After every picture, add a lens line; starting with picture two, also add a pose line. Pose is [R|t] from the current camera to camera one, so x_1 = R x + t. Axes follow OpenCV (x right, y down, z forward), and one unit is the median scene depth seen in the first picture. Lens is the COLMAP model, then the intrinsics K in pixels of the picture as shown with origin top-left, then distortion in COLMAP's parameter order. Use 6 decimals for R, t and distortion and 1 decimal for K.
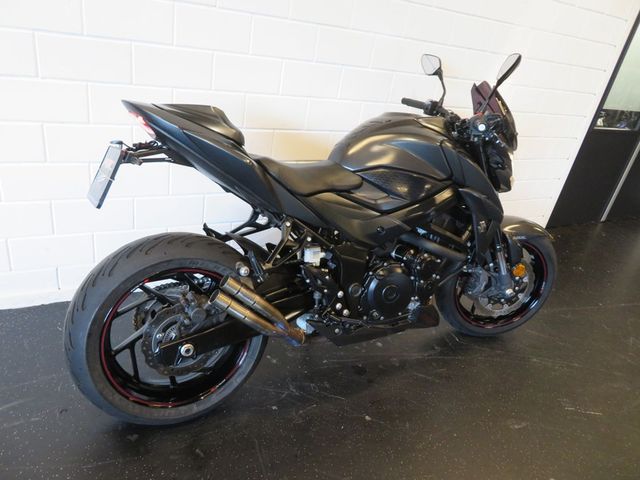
lens RADIAL K [[457.0, 0, 320.0], [0, 457.0, 240.0], [0, 0, 1]] dist [-0.001416, 0.003786]
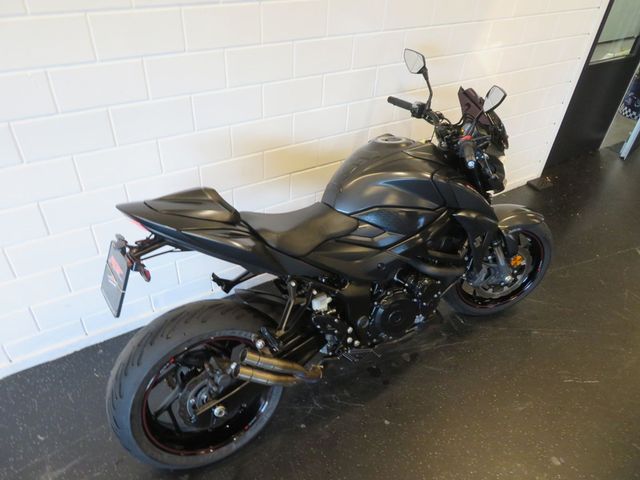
lens RADIAL K [[457.0, 0, 320.0], [0, 457.0, 240.0], [0, 0, 1]] dist [-0.001416, 0.003786]
pose [[0.991810, -0.126547, -0.017294, 0.019029], [0.127552, 0.974349, 0.185406, -0.279360], [-0.006613, -0.186094, 0.982510, -0.013195]]
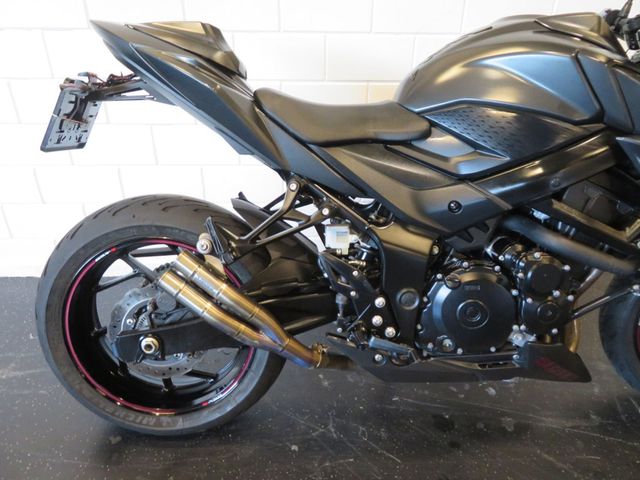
lens RADIAL K [[457.0, 0, 320.0], [0, 457.0, 240.0], [0, 0, 1]] dist [-0.001416, 0.003786]
pose [[0.892848, 0.071235, -0.444688, 0.236659], [-0.078996, 0.996874, 0.001083, 0.034861], [0.443375, 0.034162, 0.895685, 0.360139]]
